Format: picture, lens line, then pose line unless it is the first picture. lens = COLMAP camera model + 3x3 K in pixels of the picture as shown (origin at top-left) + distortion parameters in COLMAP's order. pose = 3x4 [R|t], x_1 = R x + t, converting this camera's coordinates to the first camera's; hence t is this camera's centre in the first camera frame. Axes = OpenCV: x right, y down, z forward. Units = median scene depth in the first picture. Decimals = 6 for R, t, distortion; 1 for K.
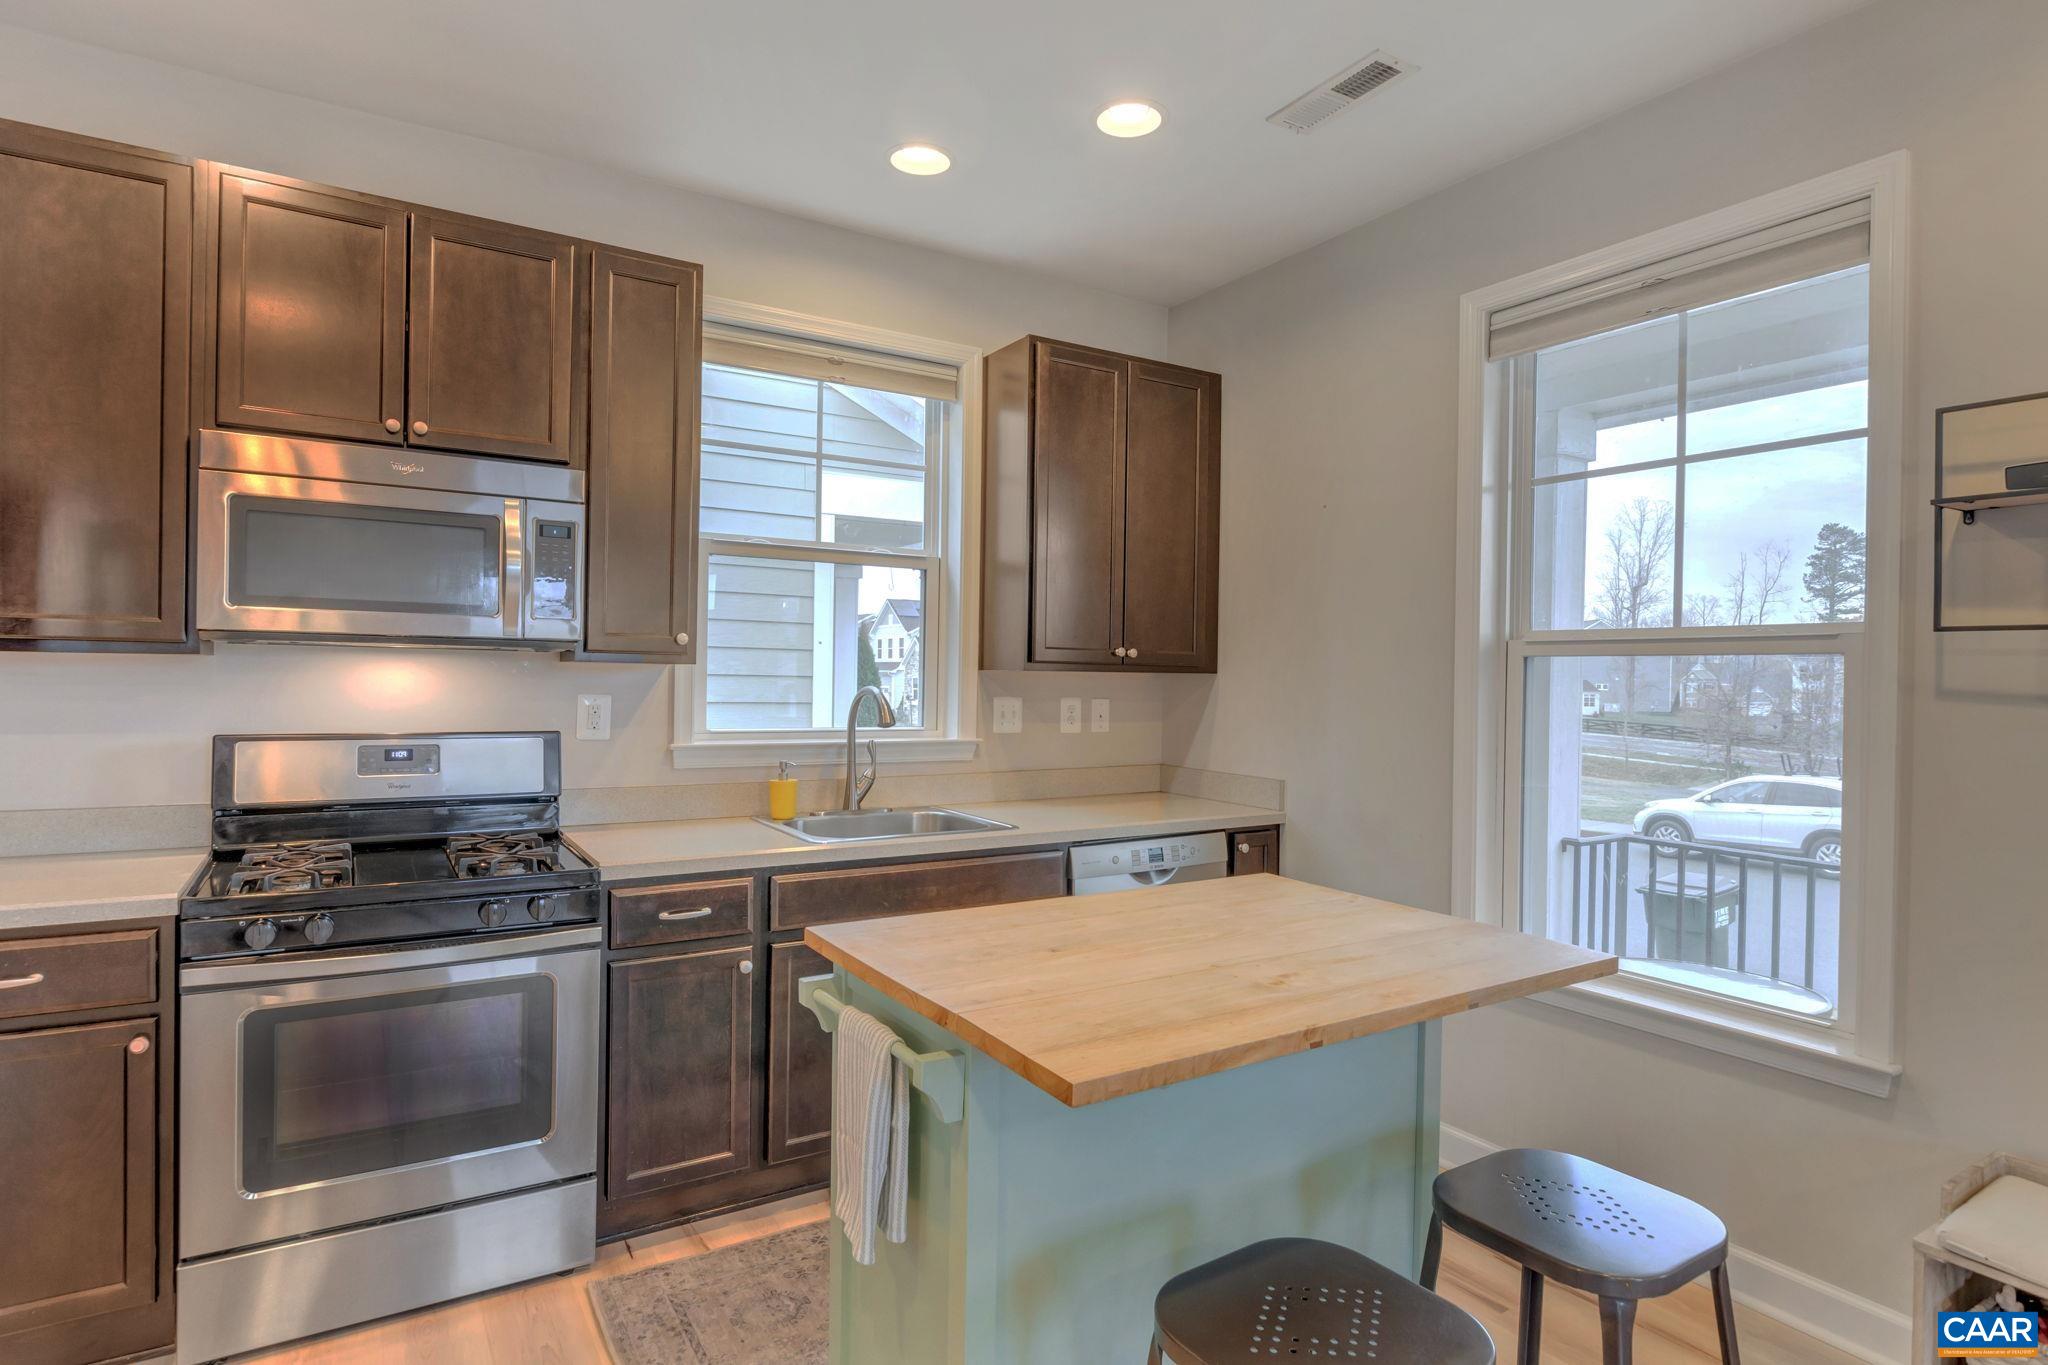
lens RADIAL K [[1065.3, 0, 1019.6], [0, 1065.3, 679.1], [0, 0, 1]] dist [0.009396, -0.001949]
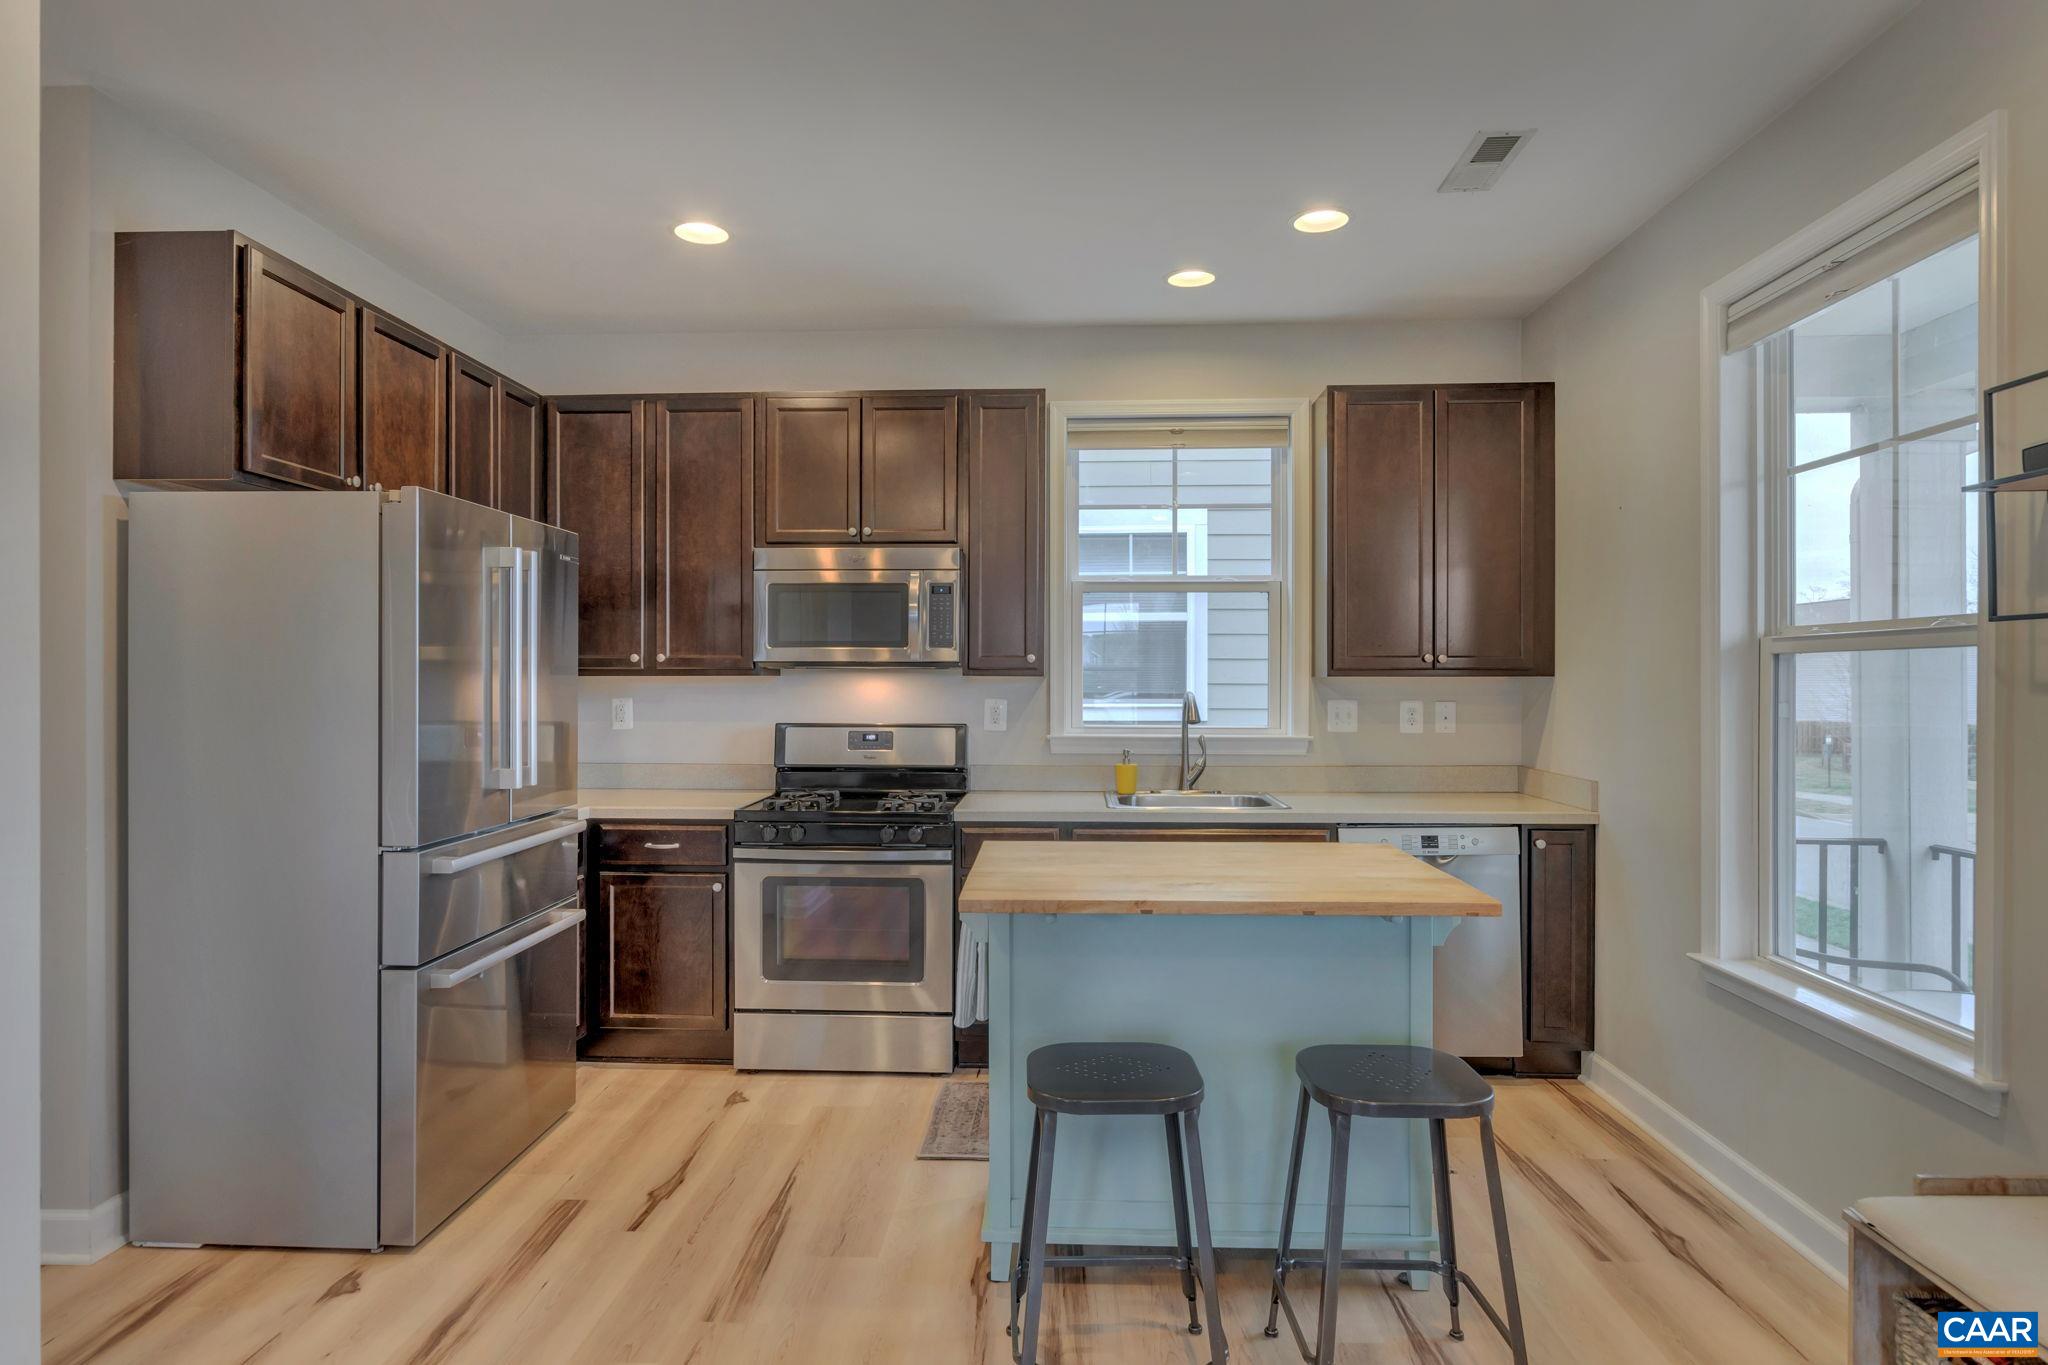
lens RADIAL K [[1129.3, 0, 1051.2], [0, 1129.3, 676.9], [0, 0, 1]] dist [0.014445, -0.000734]
pose [[0.837959, -0.016499, -0.545483, 0.482863], [0.010465, 0.999845, -0.014165, 0.007325], [0.545632, 0.006161, 0.838002, -0.214917]]
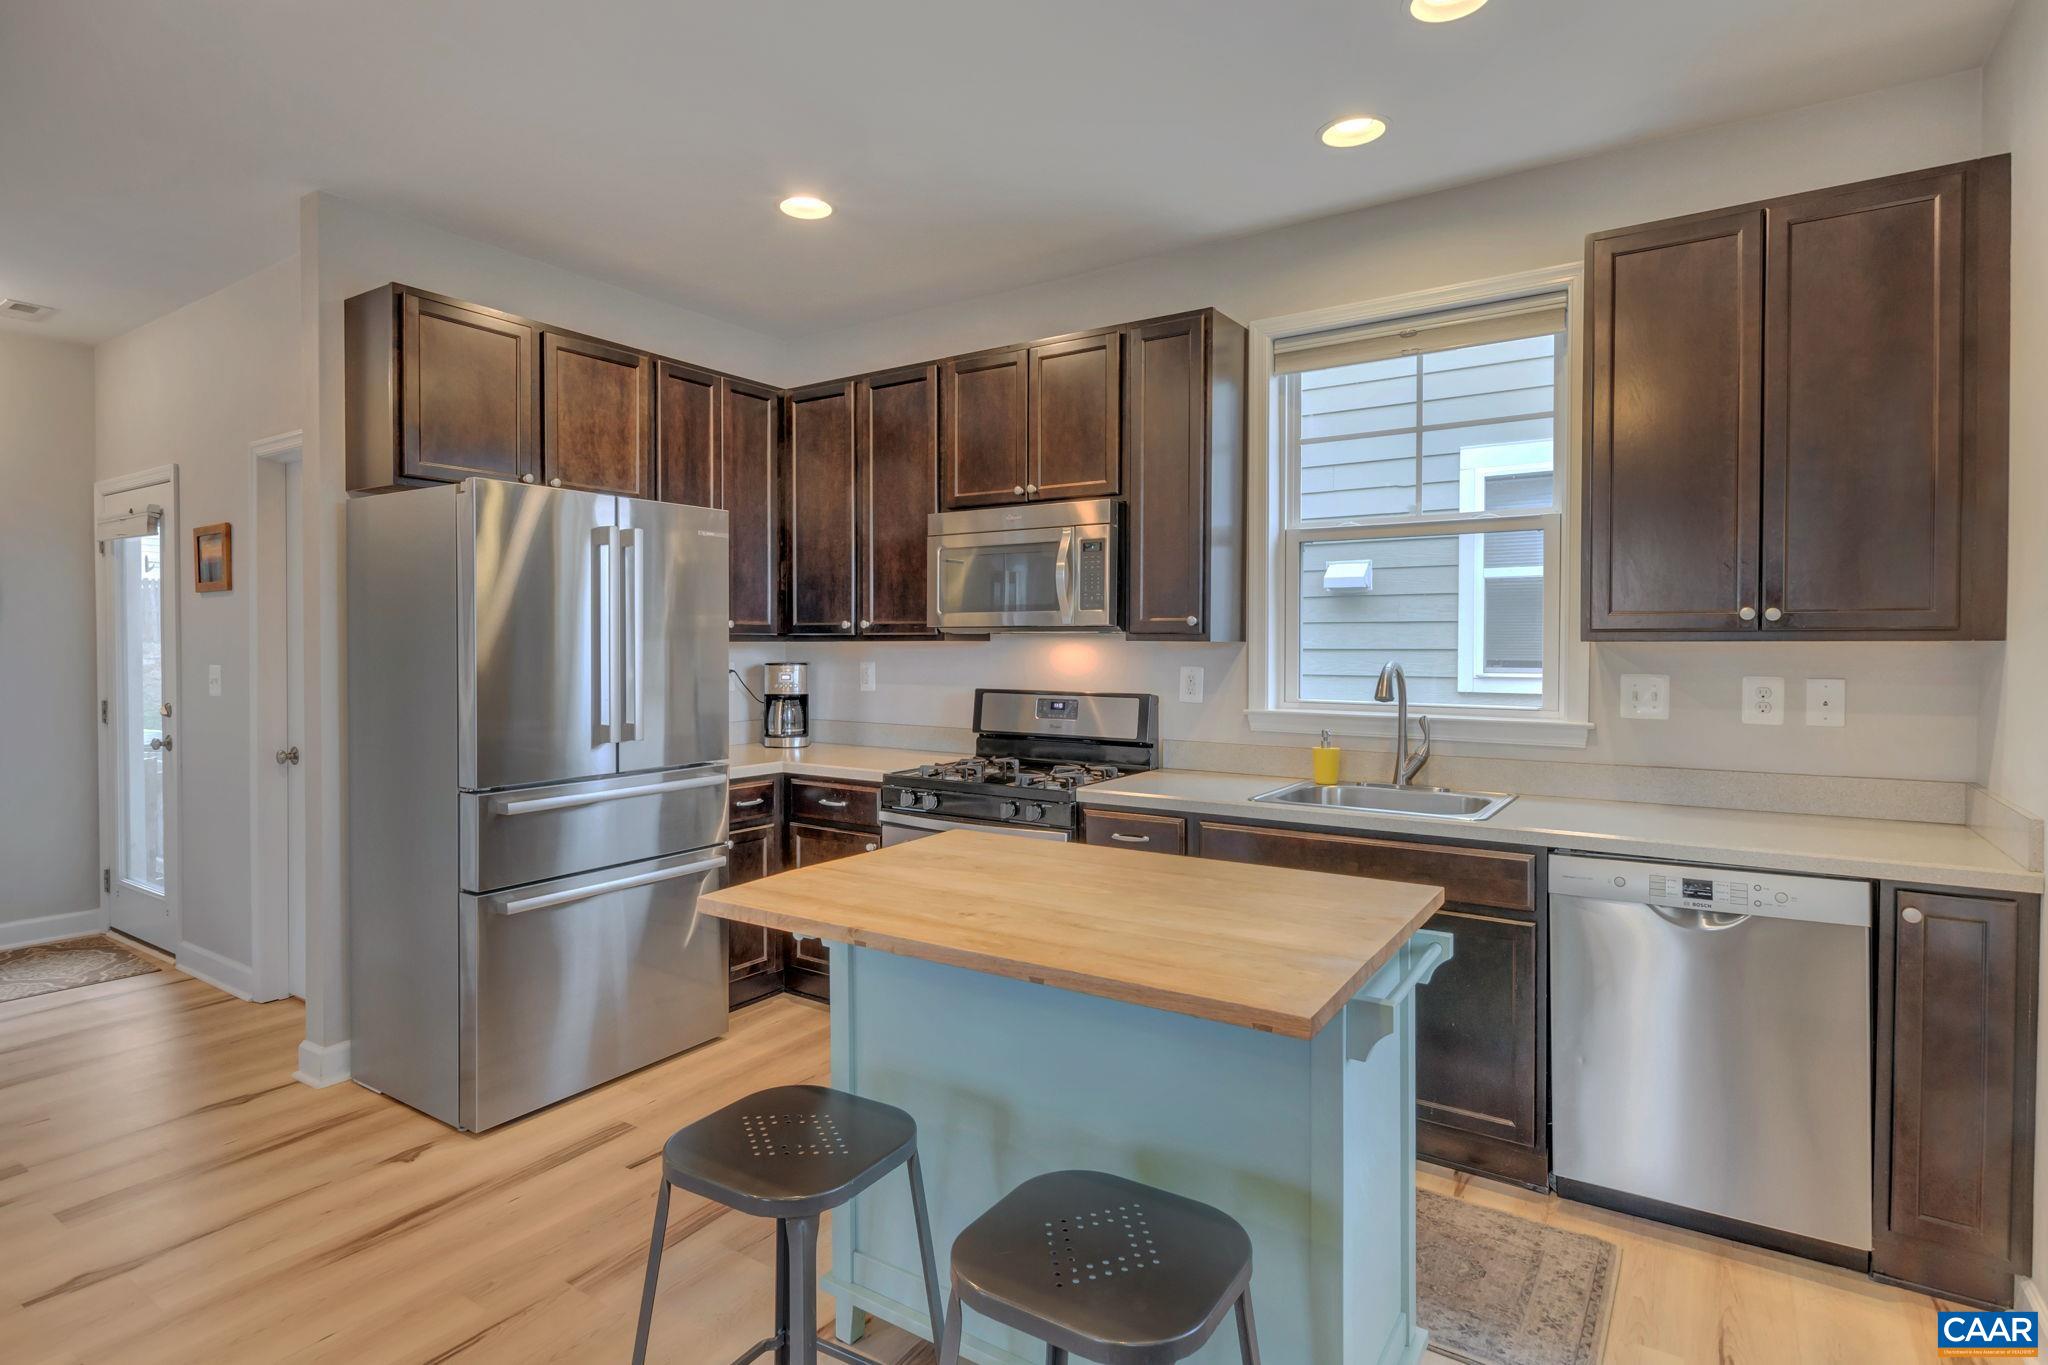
lens RADIAL K [[1065.3, 0, 1017.5], [0, 1065.3, 652.3], [0, 0, 1]] dist [0.009396, -0.001949]
pose [[0.420214, -0.007966, -0.907390, 0.658505], [0.002491, 0.999968, -0.007625, 0.006577], [0.907421, 0.000944, 0.420221, 0.288623]]
